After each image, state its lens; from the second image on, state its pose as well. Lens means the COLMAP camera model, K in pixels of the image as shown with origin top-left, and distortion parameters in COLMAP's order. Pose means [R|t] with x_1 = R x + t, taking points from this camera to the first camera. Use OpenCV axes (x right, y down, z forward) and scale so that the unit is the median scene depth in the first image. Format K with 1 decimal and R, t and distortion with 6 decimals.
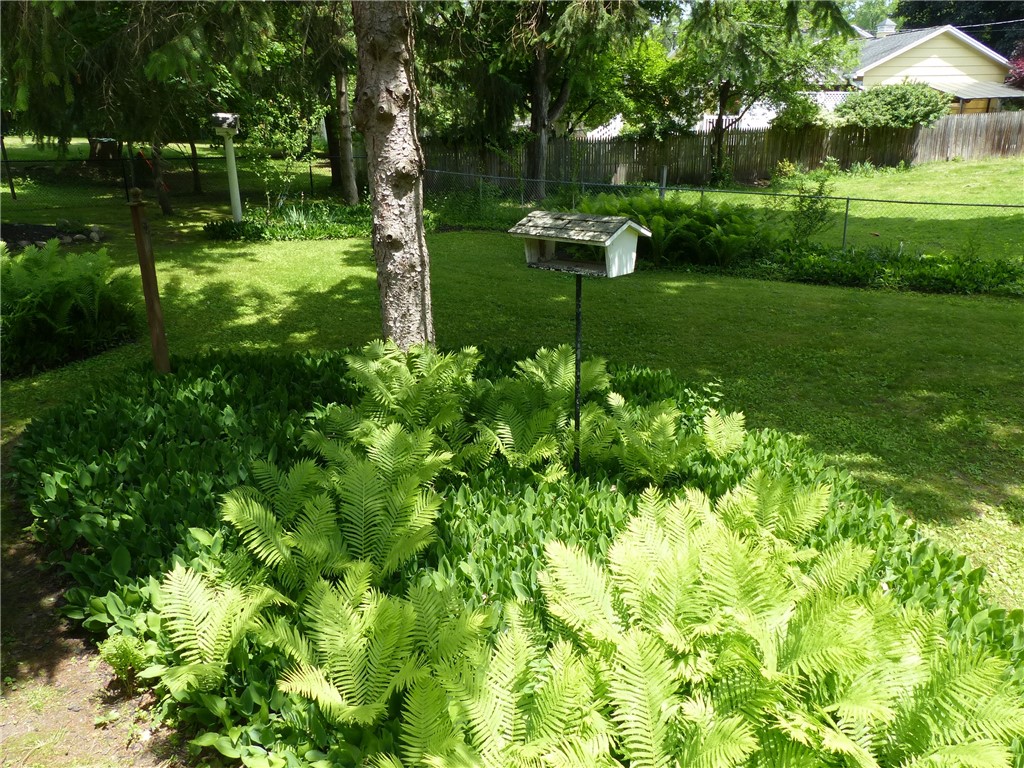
lens RADIAL K [[782.4, 0, 512.3], [0, 782.4, 383.9], [0, 0, 1]] dist [-0.042959, 0.030173]
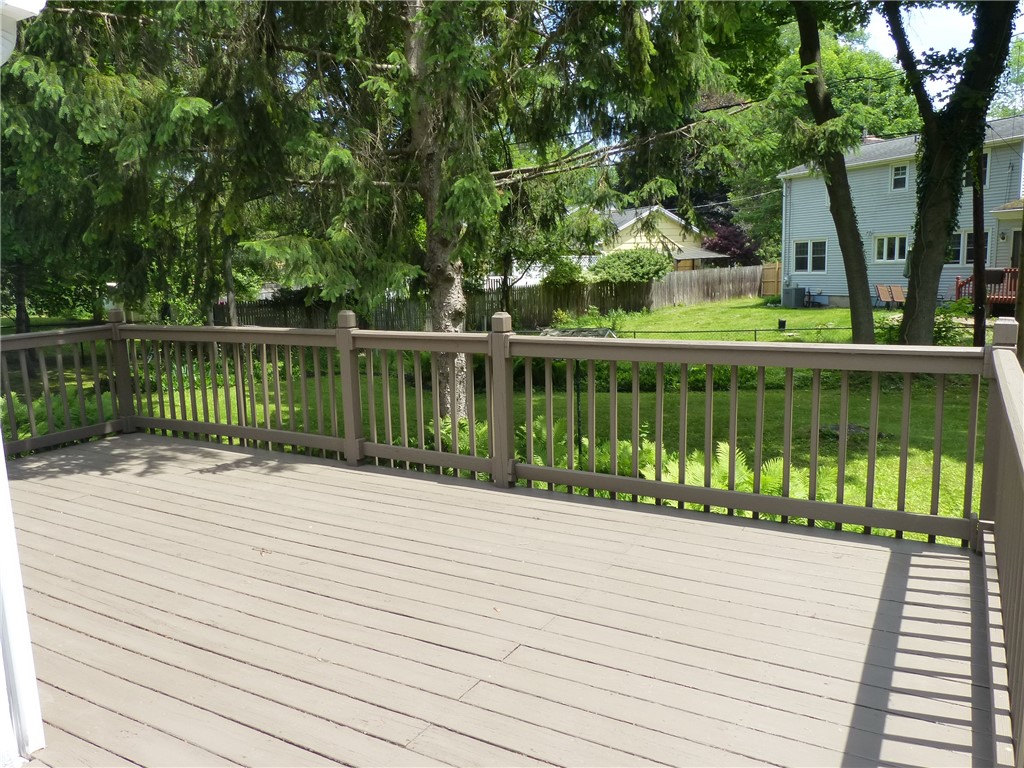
lens RADIAL K [[782.4, 0, 511.7], [0, 782.4, 385.3], [0, 0, 1]] dist [-0.042959, 0.030173]
pose [[0.948610, -0.059430, 0.310817, -0.109788], [0.118740, 0.977287, -0.175530, 0.036729], [-0.293326, 0.203415, 0.934121, -0.108375]]
